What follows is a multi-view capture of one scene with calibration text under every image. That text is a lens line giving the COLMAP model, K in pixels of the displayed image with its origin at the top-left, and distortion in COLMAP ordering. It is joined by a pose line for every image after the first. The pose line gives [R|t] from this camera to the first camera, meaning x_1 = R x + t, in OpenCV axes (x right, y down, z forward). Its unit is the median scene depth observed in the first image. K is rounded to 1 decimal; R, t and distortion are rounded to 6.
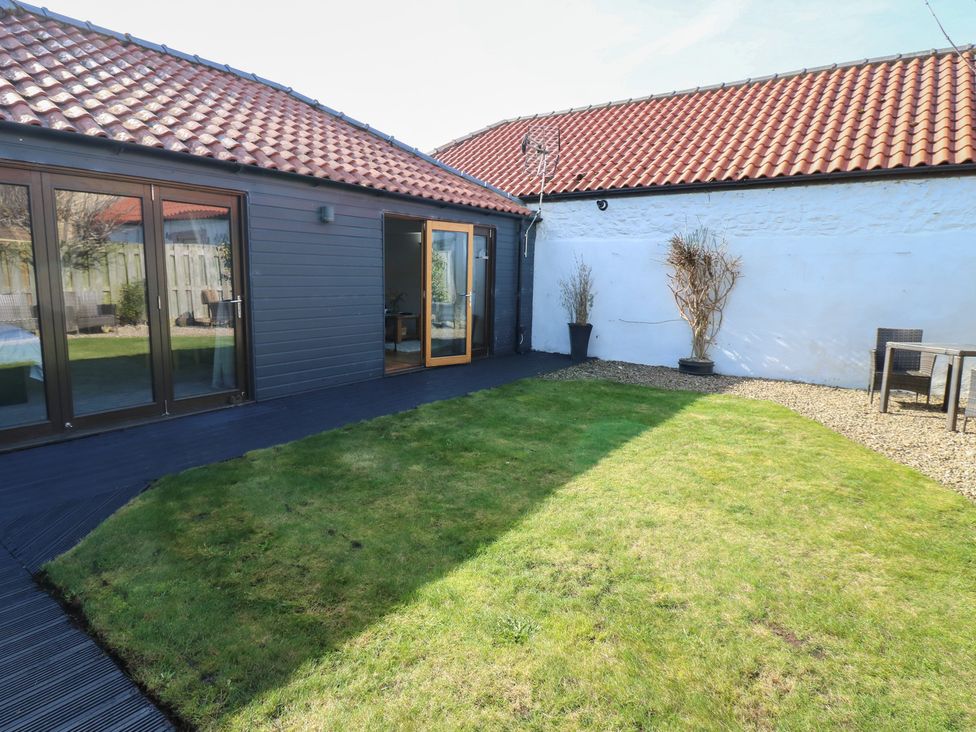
lens RADIAL K [[558.3, 0, 478.9], [0, 558.3, 351.6], [0, 0, 1]] dist [0.006081, -0.016192]
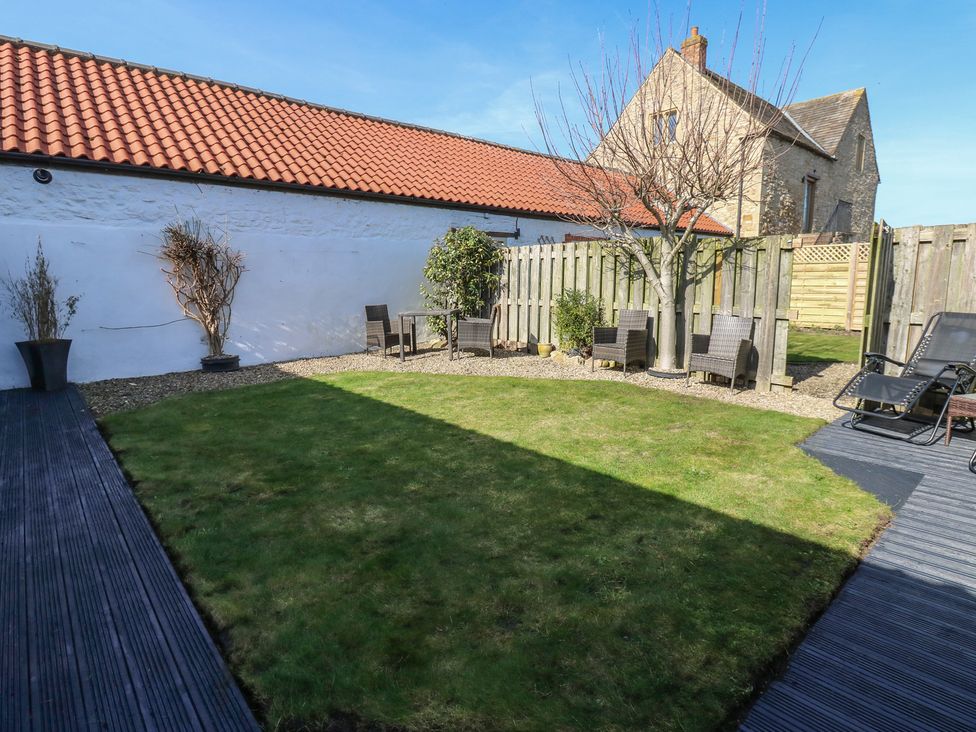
lens RADIAL K [[558.3, 0, 478.9], [0, 558.3, 351.6], [0, 0, 1]] dist [0.006081, -0.016192]
pose [[0.177712, -0.146607, 0.973101, -0.518040], [0.149454, 0.981391, 0.120562, -0.048365], [-0.972667, 0.124009, 0.196316, 0.407165]]
